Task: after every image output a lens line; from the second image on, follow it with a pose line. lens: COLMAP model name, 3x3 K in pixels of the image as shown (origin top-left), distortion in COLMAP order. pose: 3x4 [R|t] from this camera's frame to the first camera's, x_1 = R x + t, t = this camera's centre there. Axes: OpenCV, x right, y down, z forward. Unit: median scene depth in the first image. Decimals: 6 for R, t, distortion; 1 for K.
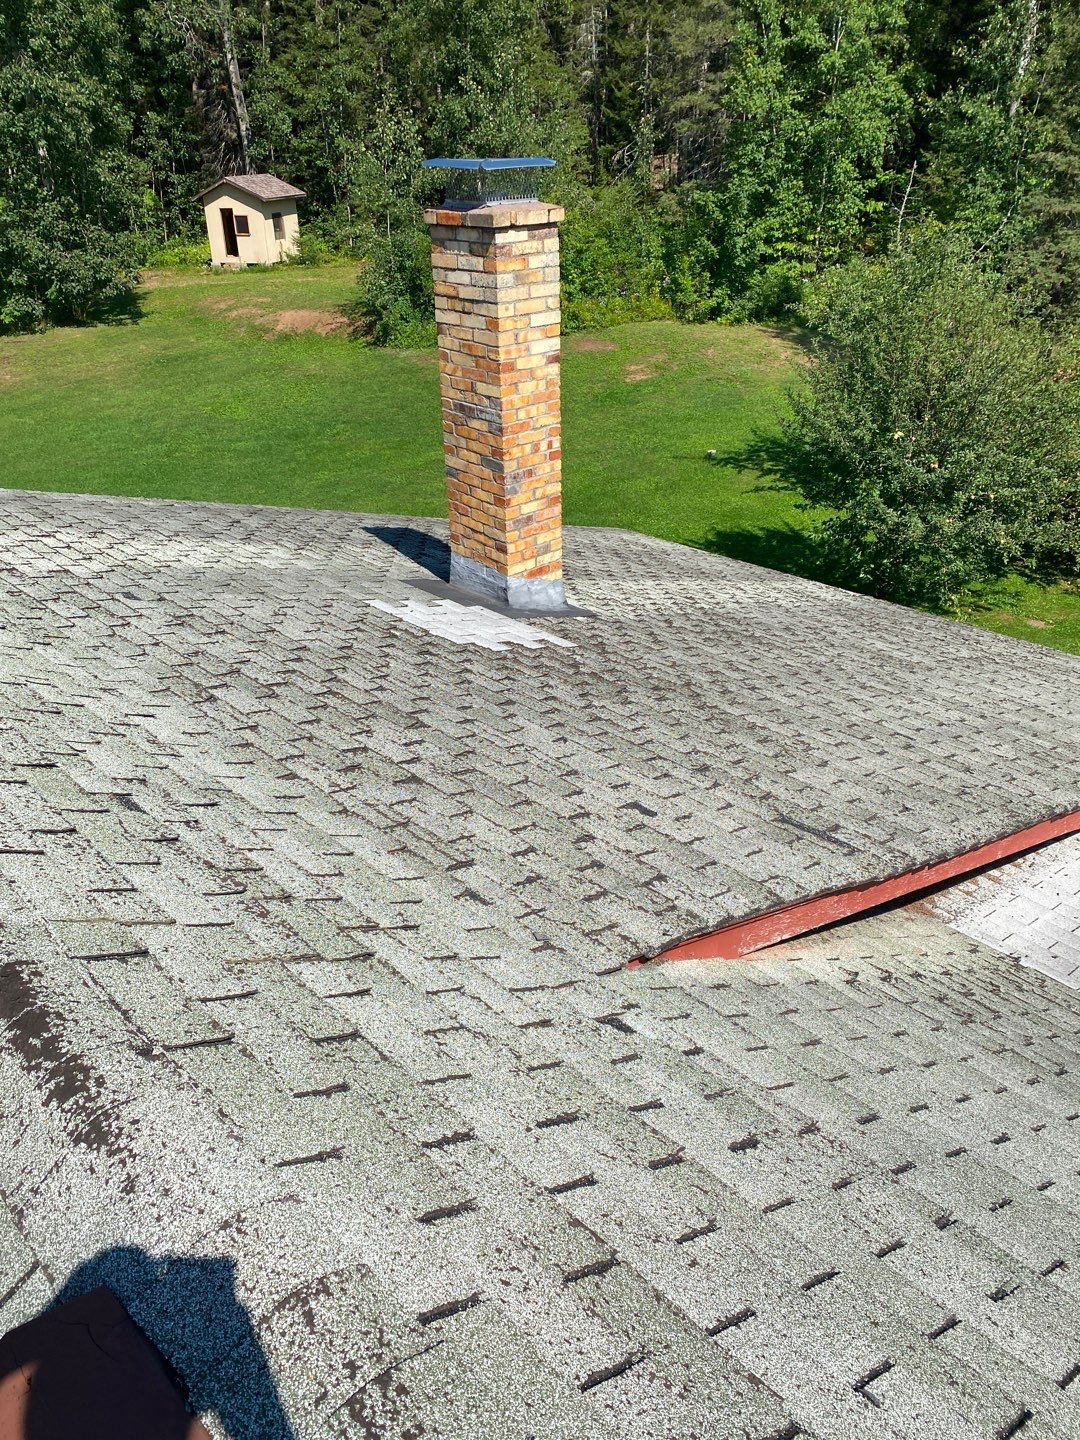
lens RADIAL K [[1131.7, 0, 540.0], [0, 1131.7, 720.0], [0, 0, 1]] dist [0.042192, -0.032533]
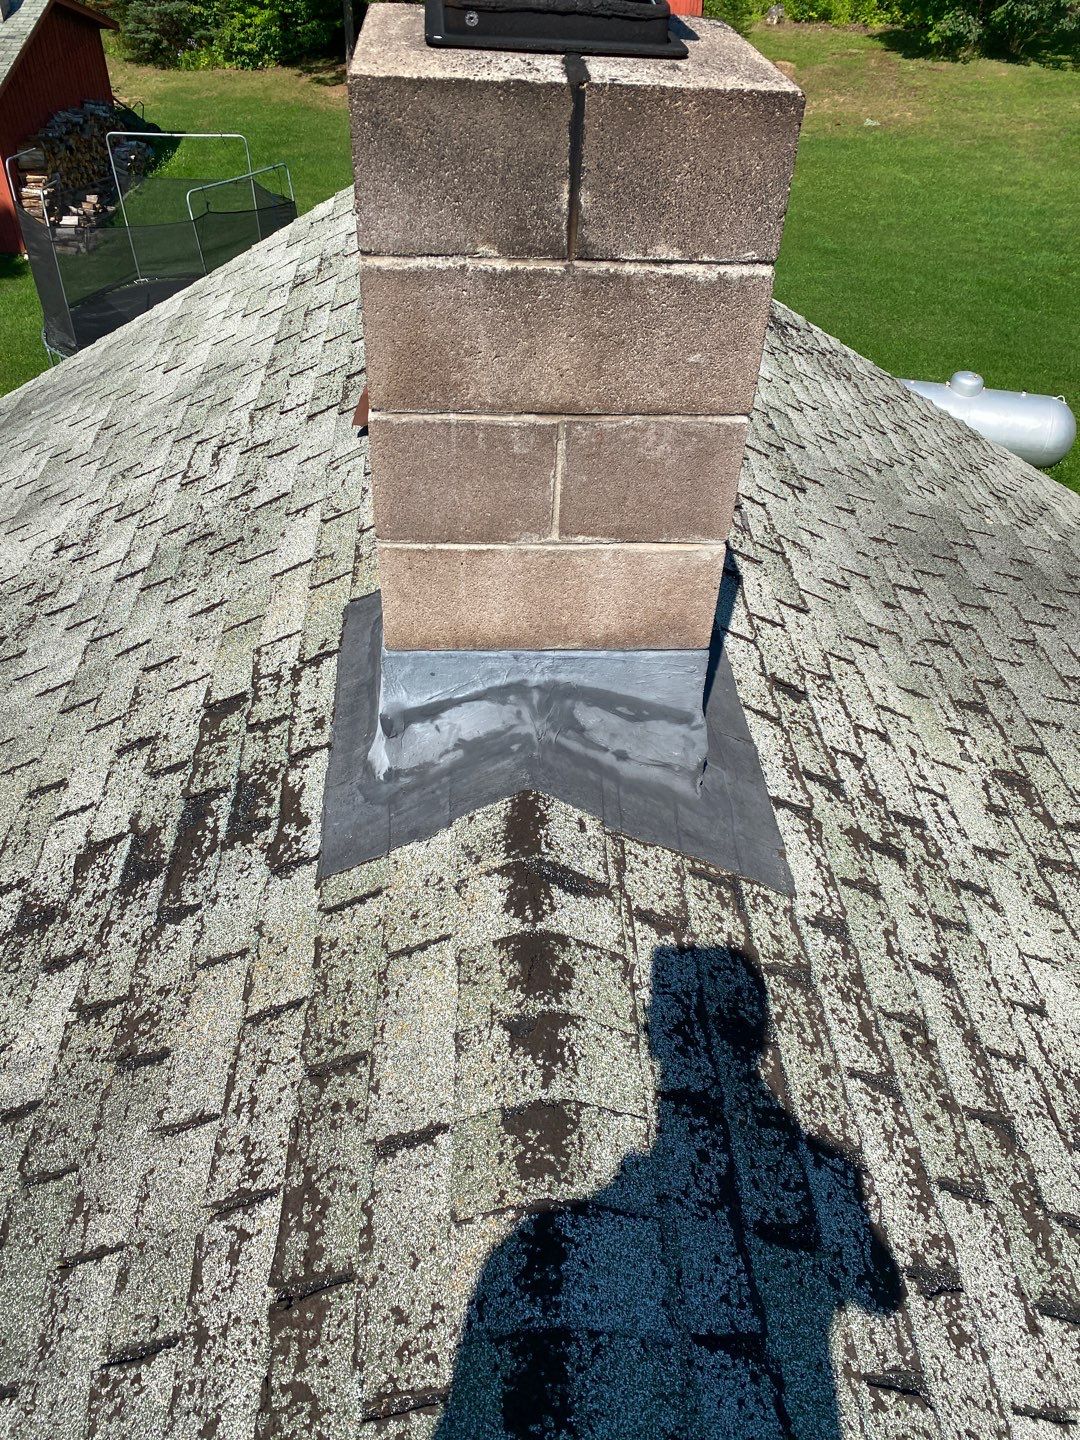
lens RADIAL K [[1131.7, 0, 540.0], [0, 1131.7, 720.0], [0, 0, 1]] dist [0.042192, -0.032533]
pose [[0.775022, 0.449228, -0.444449, -0.717691], [-0.348882, 0.890585, 0.291786, -0.381822], [0.526899, -0.071080, 0.846951, 0.750771]]
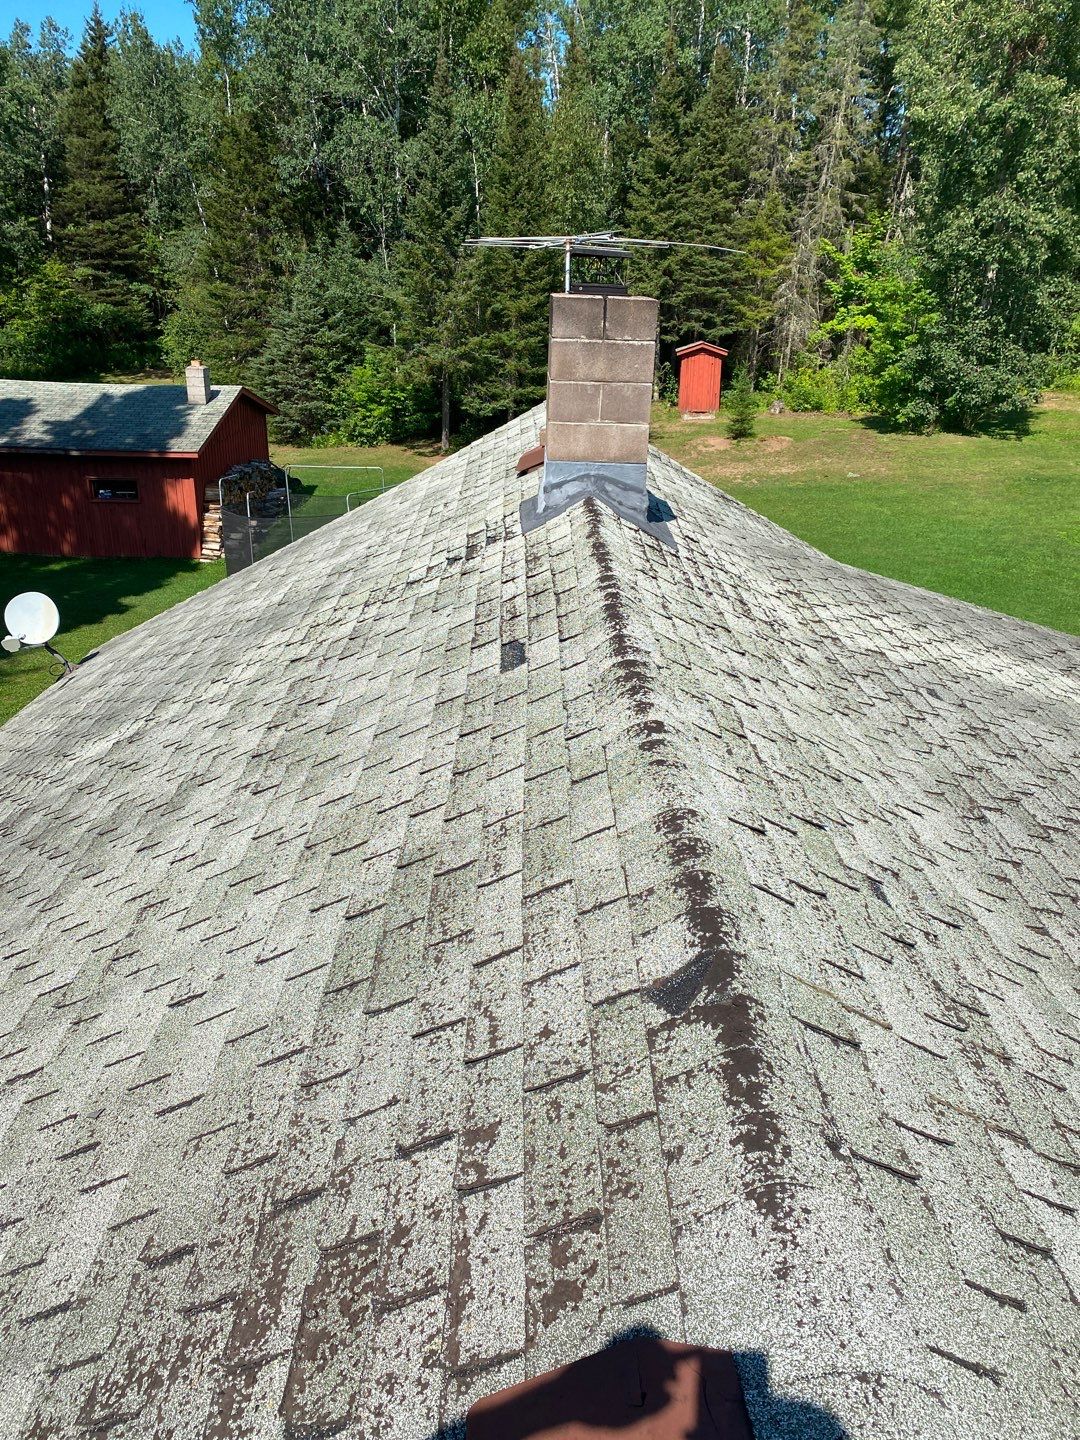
lens RADIAL K [[1121.1, 0, 526.0], [0, 1121.1, 704.5], [0, 0, 1]] dist [0.049173, -0.041117]
pose [[0.740255, 0.296388, -0.603471, -0.042213], [-0.354291, 0.934813, 0.024528, 0.005607], [0.571402, 0.195648, 0.797008, 0.006550]]
